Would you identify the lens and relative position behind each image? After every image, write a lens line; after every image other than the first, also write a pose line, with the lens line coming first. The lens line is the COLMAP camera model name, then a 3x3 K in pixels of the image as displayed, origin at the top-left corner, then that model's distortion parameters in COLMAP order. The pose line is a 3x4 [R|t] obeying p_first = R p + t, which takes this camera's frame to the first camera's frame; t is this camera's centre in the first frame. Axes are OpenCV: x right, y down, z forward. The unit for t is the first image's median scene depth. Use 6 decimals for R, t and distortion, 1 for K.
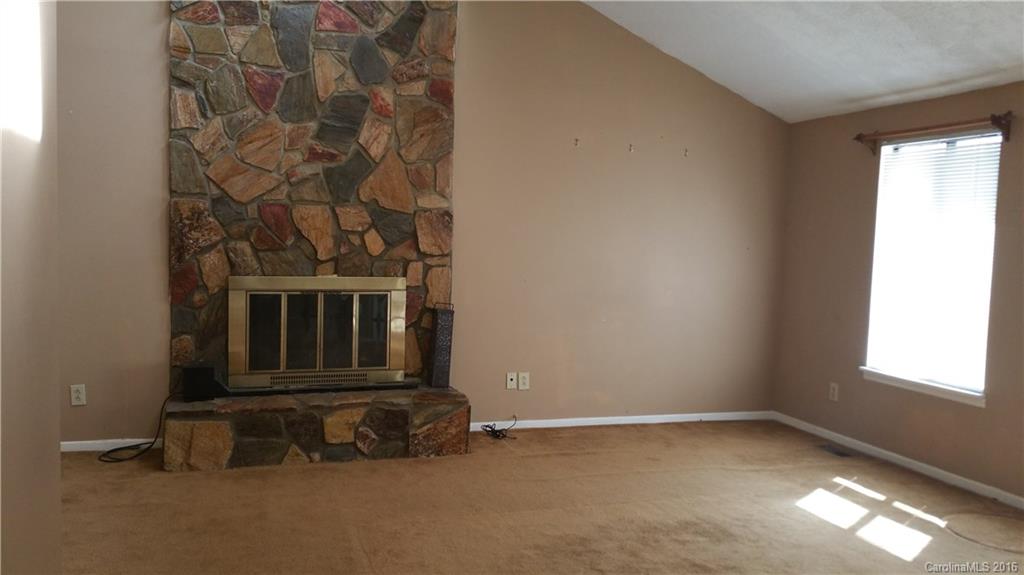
lens RADIAL K [[832.1, 0, 510.5], [0, 832.1, 285.9], [0, 0, 1]] dist [0.012882, 0.003467]
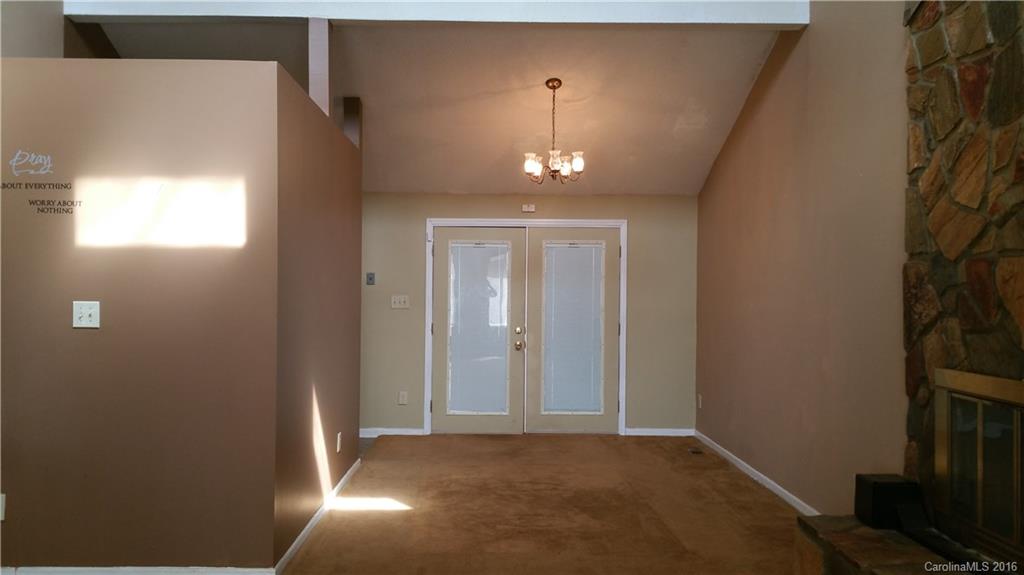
lens RADIAL K [[832.1, 0, 511.3], [0, 832.1, 291.1], [0, 0, 1]] dist [0.012882, 0.003467]
pose [[-0.322352, -0.035816, -0.945942, 0.442831], [-0.094537, 0.995506, -0.005477, -0.037317], [0.941887, 0.087661, -0.324289, 0.883316]]
